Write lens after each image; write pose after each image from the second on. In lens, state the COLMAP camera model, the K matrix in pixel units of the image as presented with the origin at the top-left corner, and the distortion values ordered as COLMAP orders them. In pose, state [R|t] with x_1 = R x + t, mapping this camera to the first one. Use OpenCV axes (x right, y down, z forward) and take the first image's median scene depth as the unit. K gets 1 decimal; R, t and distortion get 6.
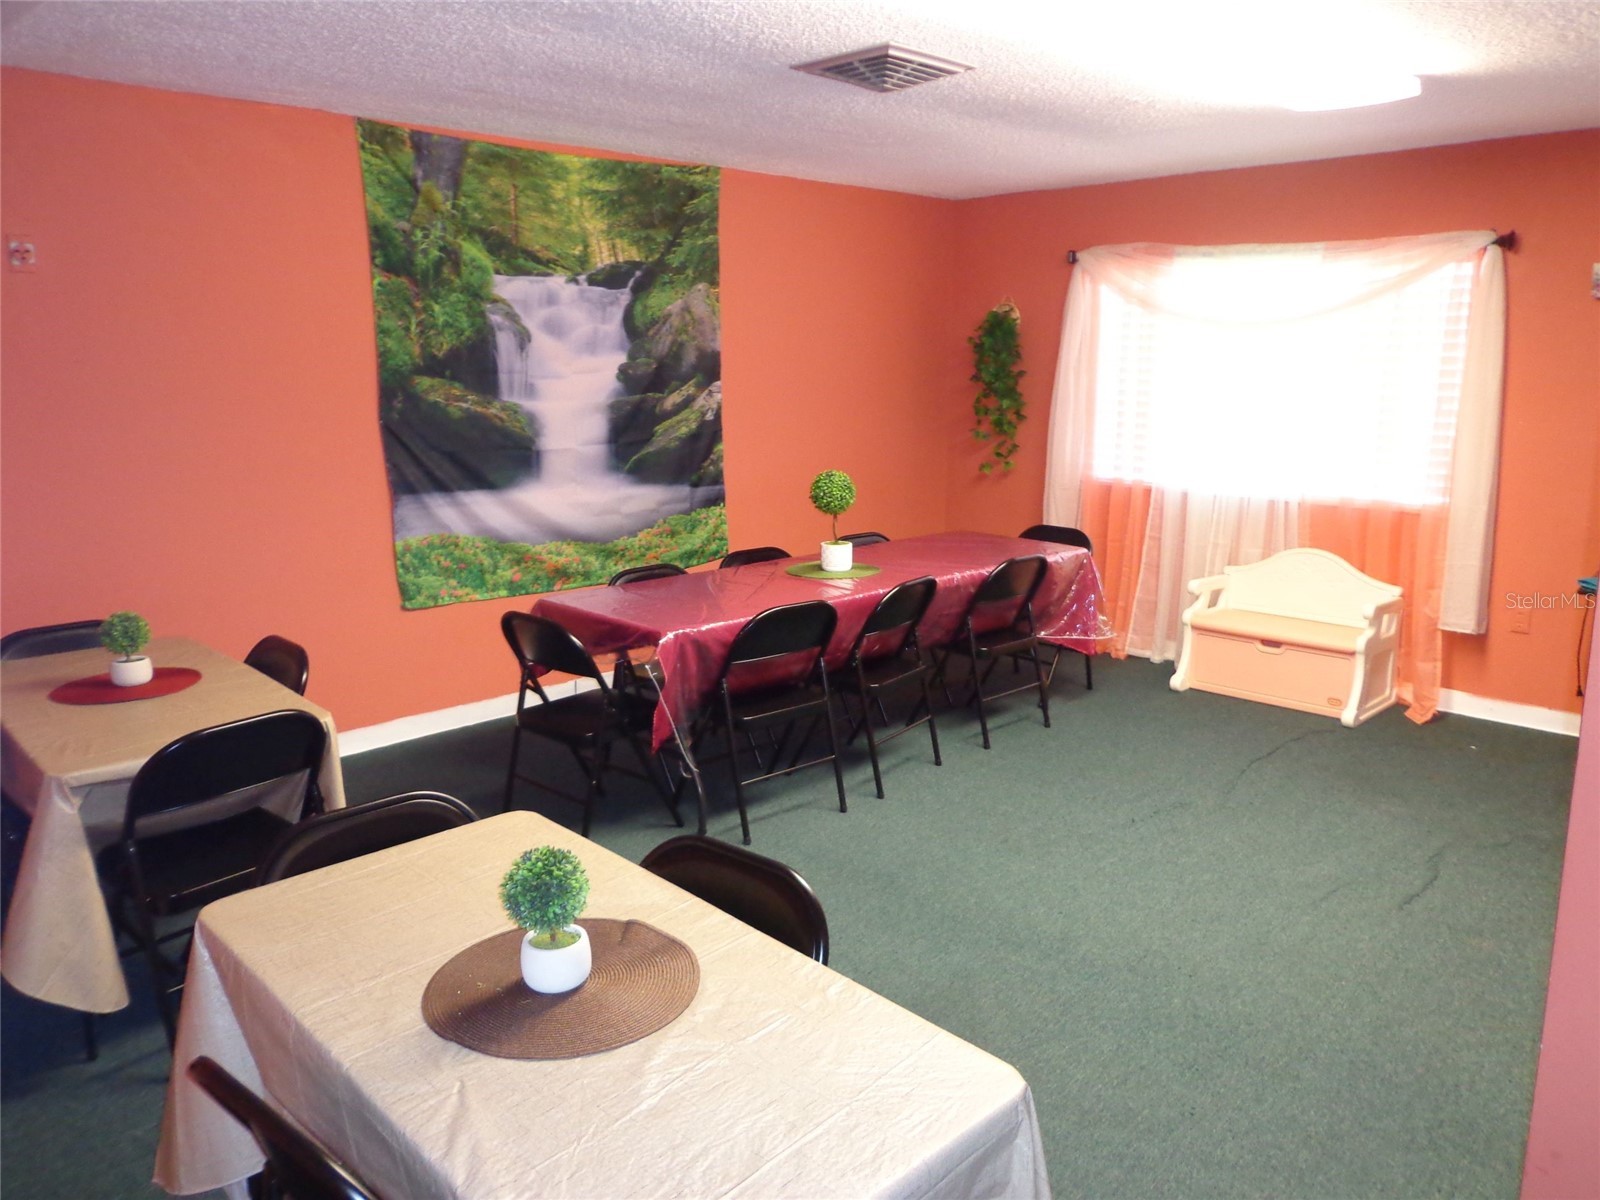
lens RADIAL K [[1181.9, 0, 812.8], [0, 1181.9, 597.7], [0, 0, 1]] dist [-0.001933, 0.013384]
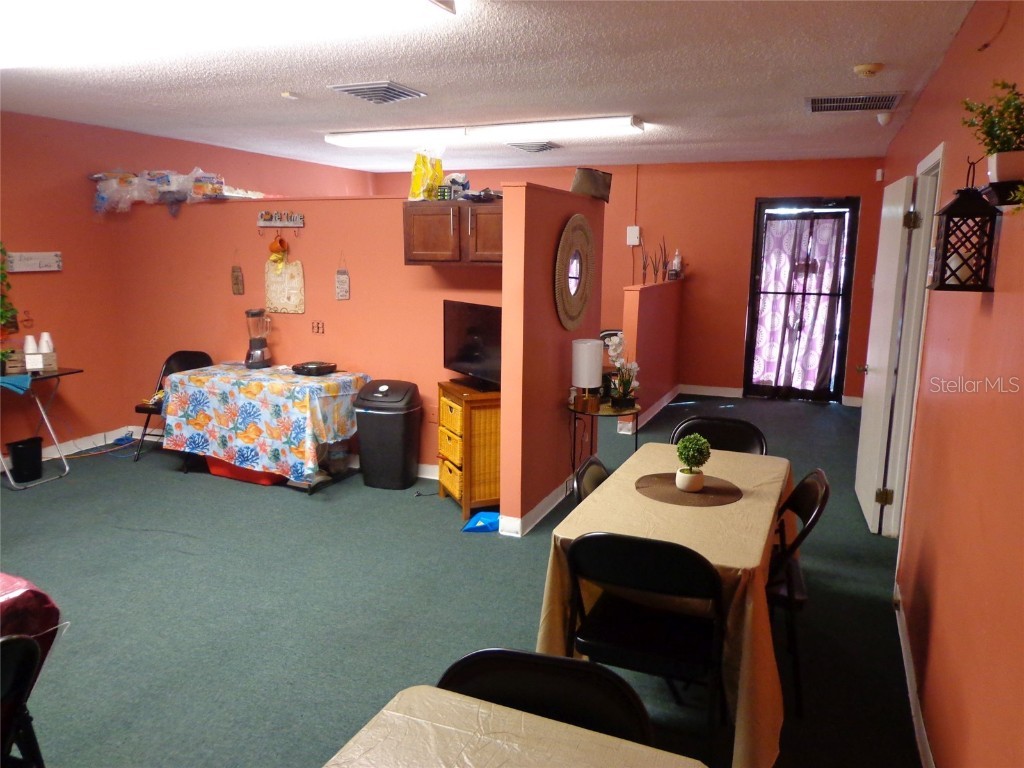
lens RADIAL K [[756.4, 0, 517.3], [0, 756.4, 379.8], [0, 0, 1]] dist [-0.001933, 0.013384]
pose [[-0.387752, -0.165906, 0.906710, -0.642485], [0.184394, 0.949825, 0.252650, -0.161131], [-0.903132, 0.265158, -0.337704, 0.773523]]
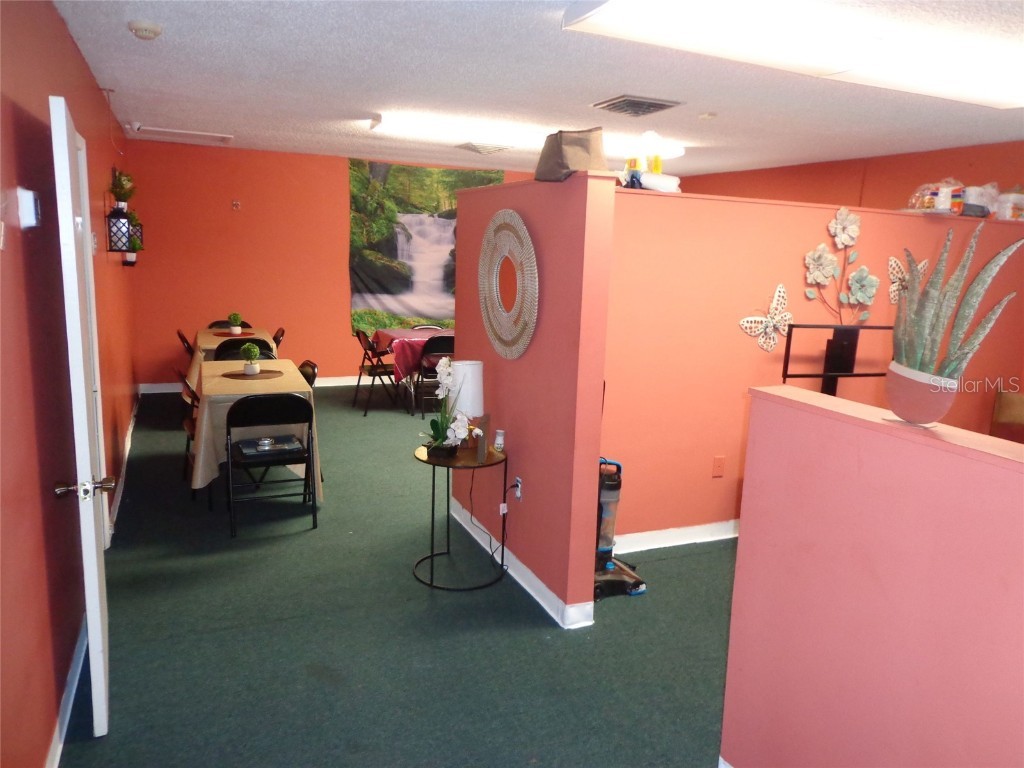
lens RADIAL K [[756.4, 0, 513.6], [0, 756.4, 378.9], [0, 0, 1]] dist [-0.001933, 0.013384]
pose [[0.932340, 0.100313, -0.347389, 0.583033], [-0.113285, 0.993414, -0.017179, 0.092866], [0.343378, 0.055370, 0.937564, -0.467187]]
